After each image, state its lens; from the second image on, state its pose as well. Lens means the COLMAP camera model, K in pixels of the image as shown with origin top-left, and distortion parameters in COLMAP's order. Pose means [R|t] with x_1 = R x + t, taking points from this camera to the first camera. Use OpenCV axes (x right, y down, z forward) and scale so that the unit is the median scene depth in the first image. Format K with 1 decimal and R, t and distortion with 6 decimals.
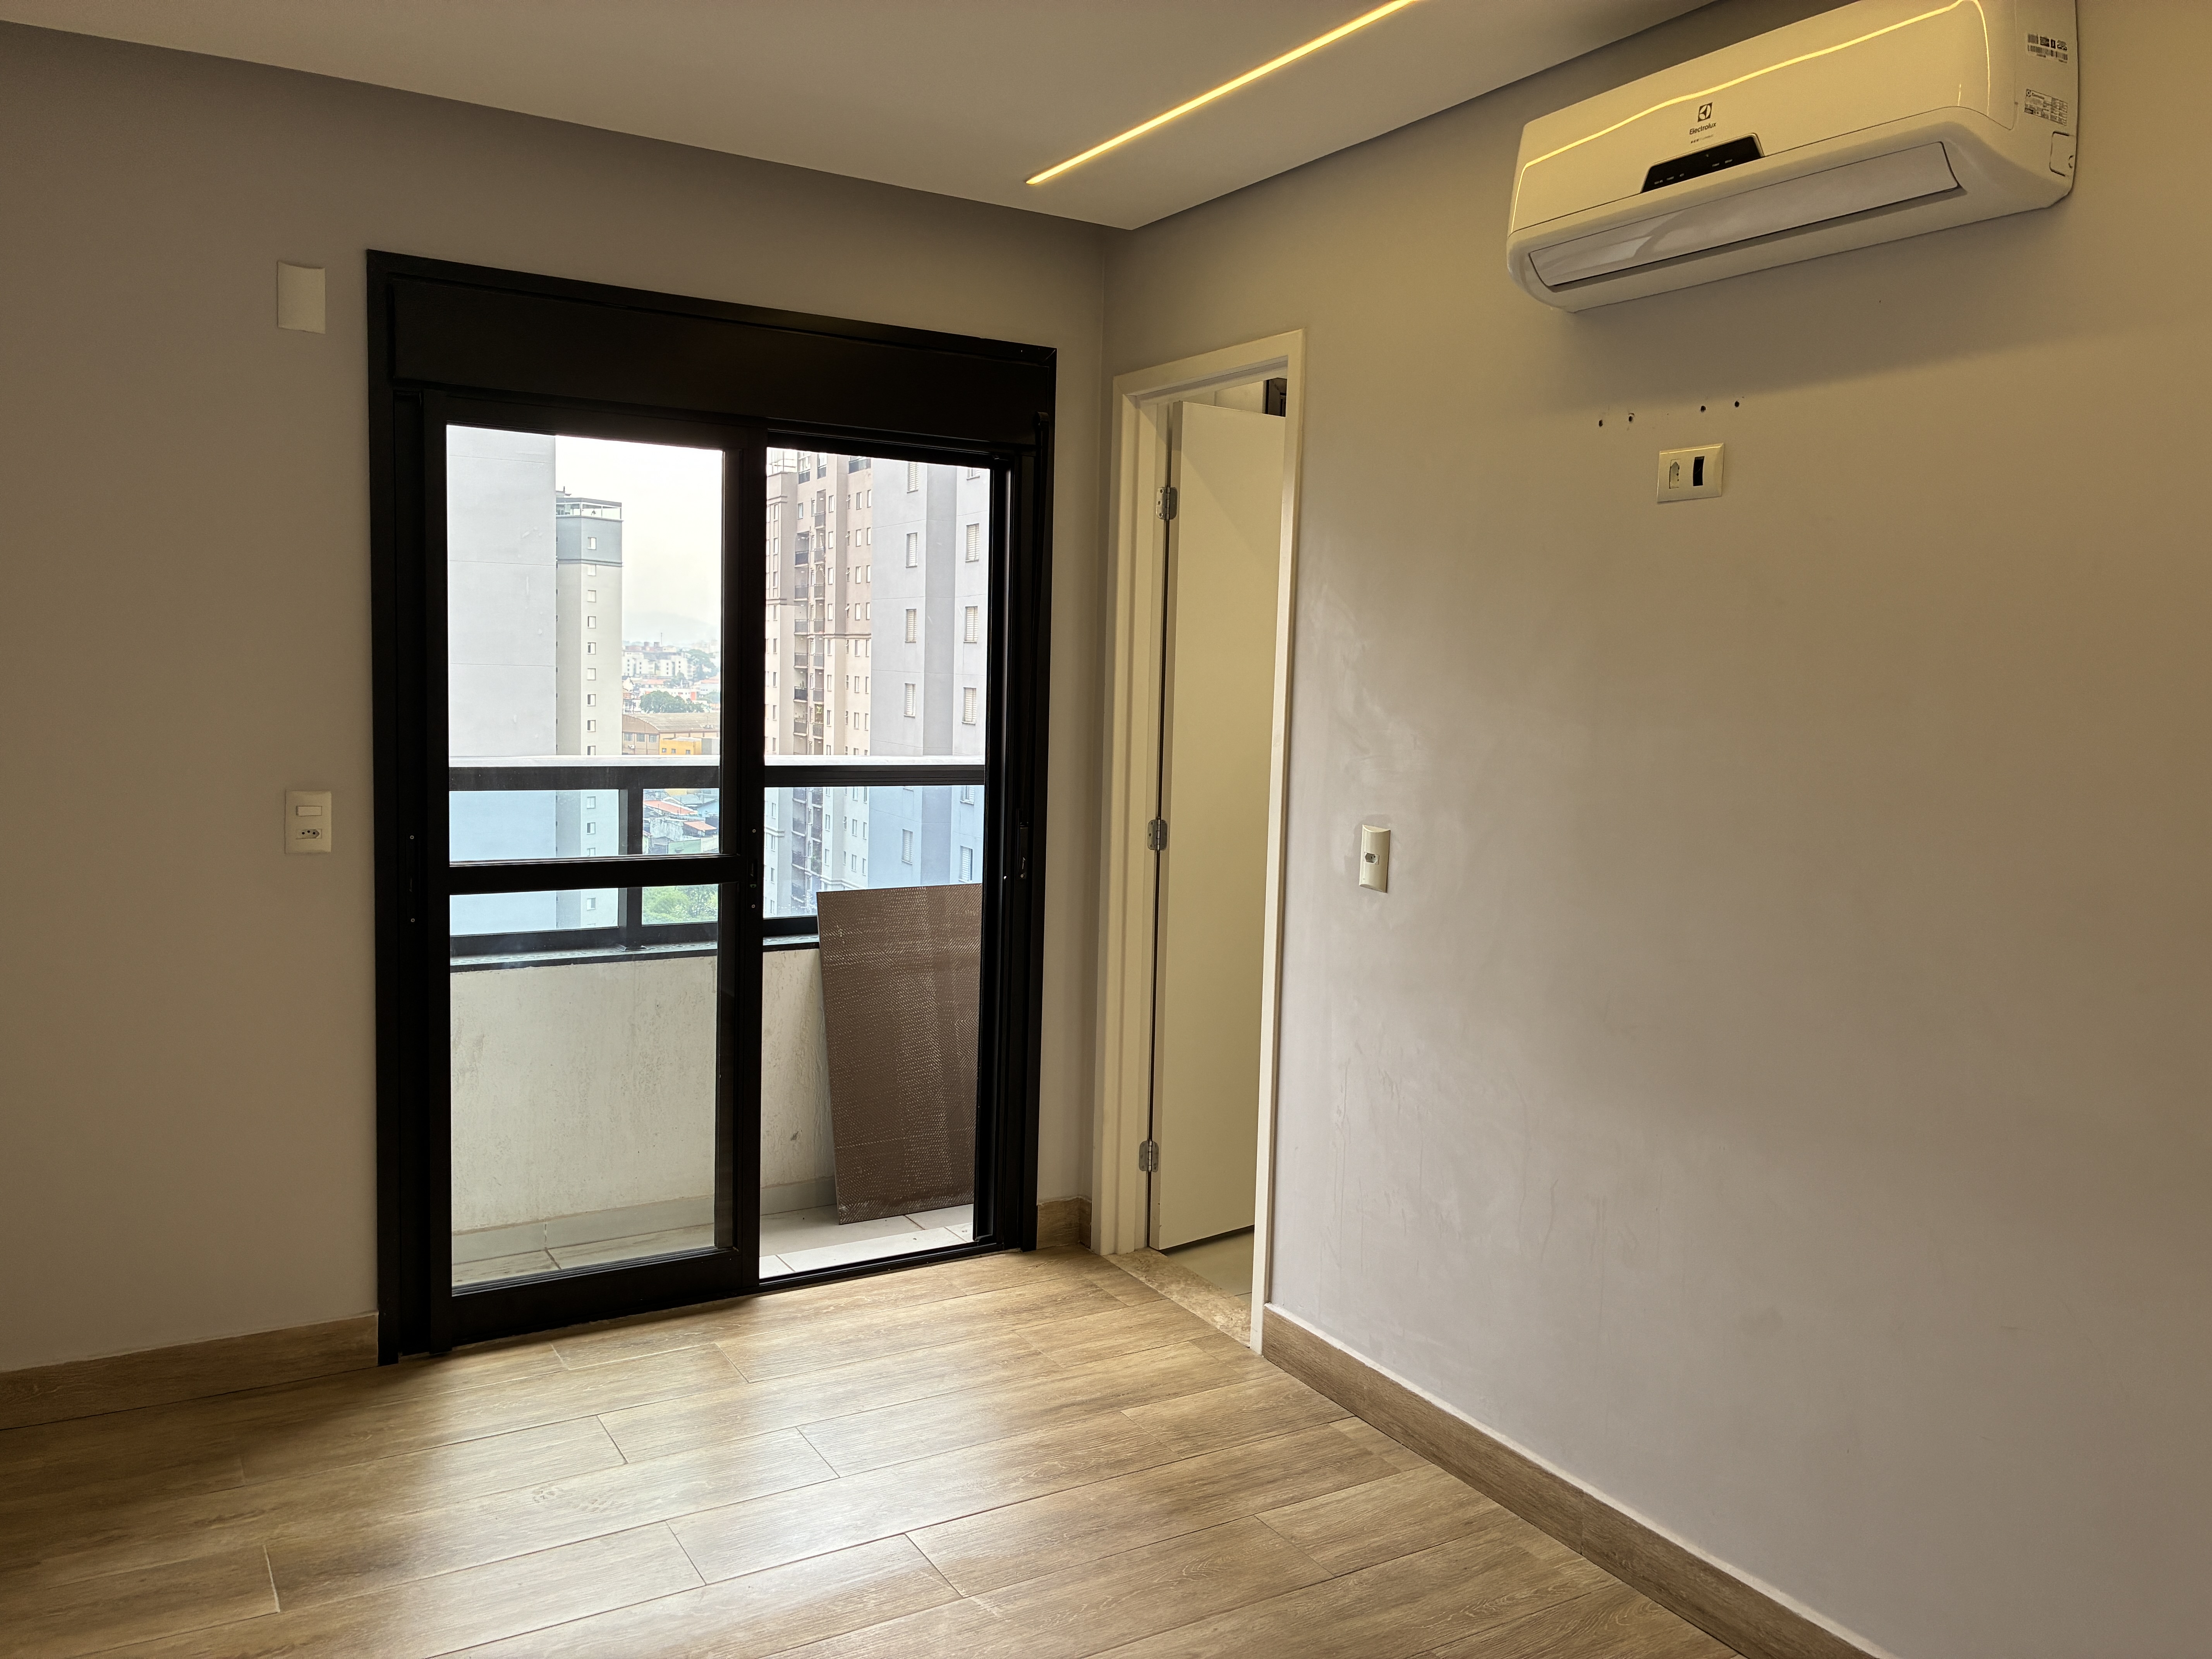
lens RADIAL K [[1700.0, 0, 1106.0], [0, 1700.0, 829.5], [0, 0, 1]] dist [0.054962, -0.080942]
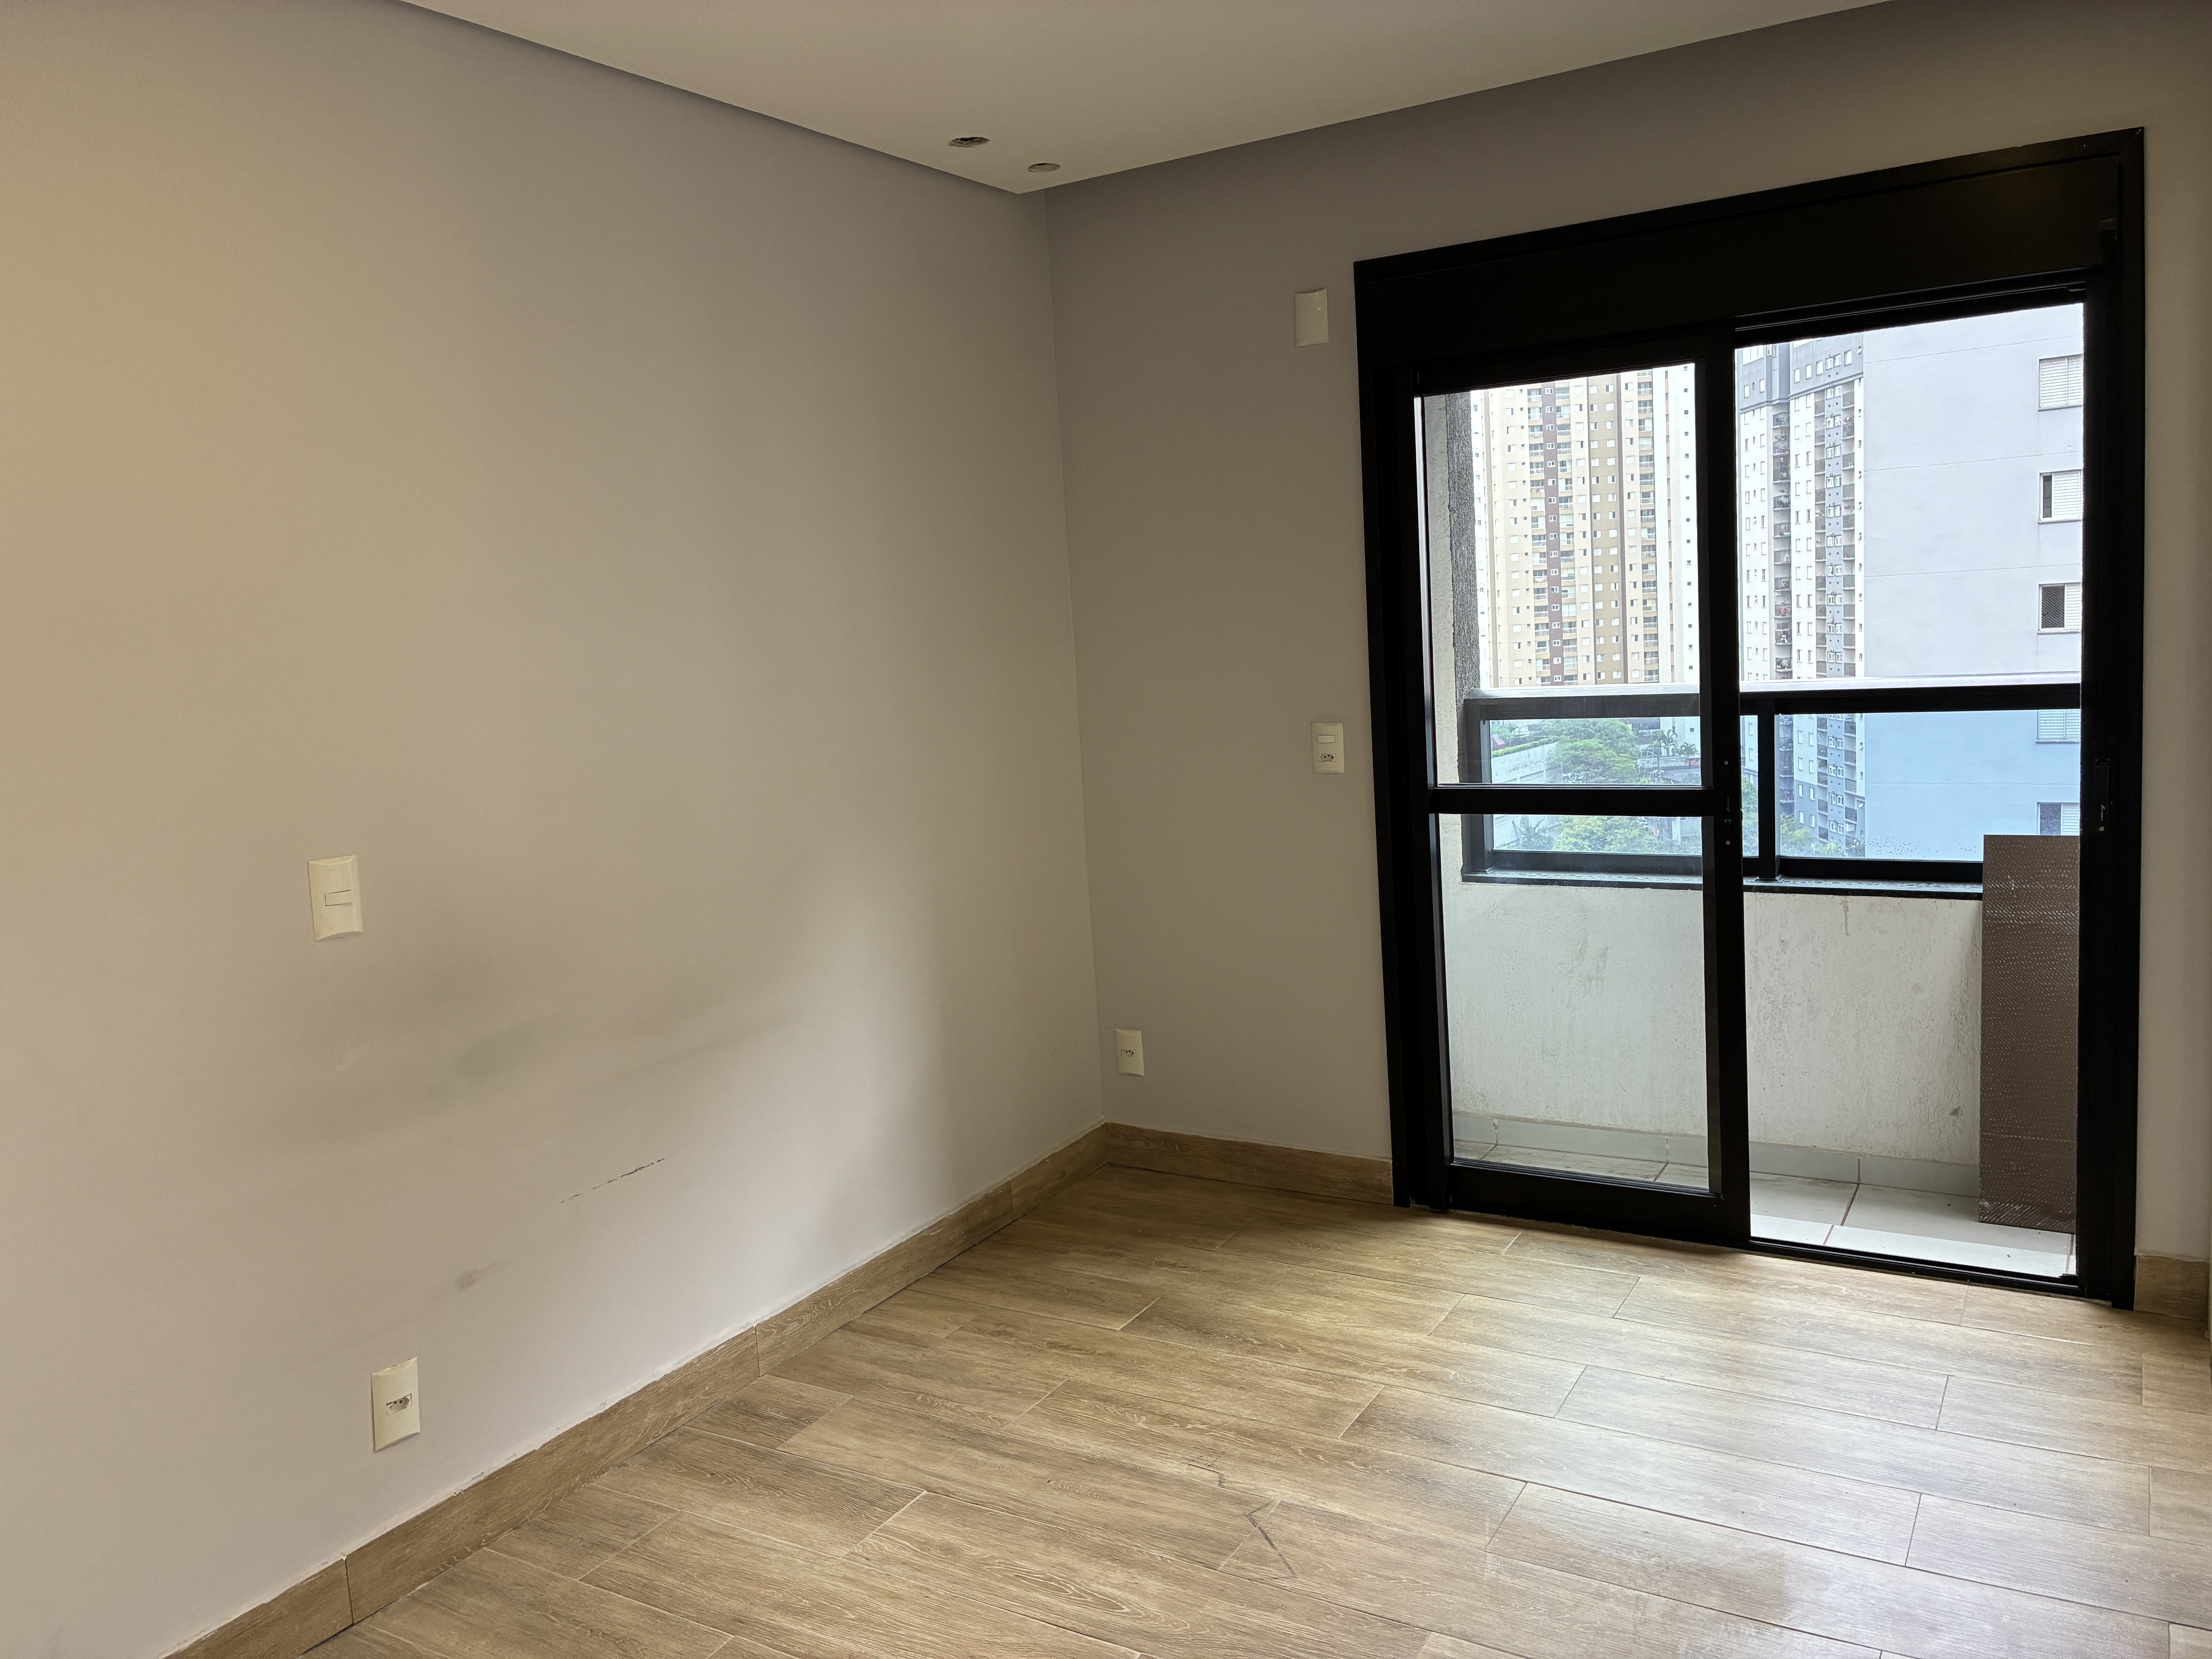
lens RADIAL K [[1693.0, 0, 1106.0], [0, 1693.0, 829.5], [0, 0, 1]] dist [0.073232, -0.074889]
pose [[0.466267, 0.057718, -0.882759, 0.467523], [-0.011408, 0.998179, 0.059239, -0.014176], [0.884570, -0.017550, 0.466076, 0.252746]]
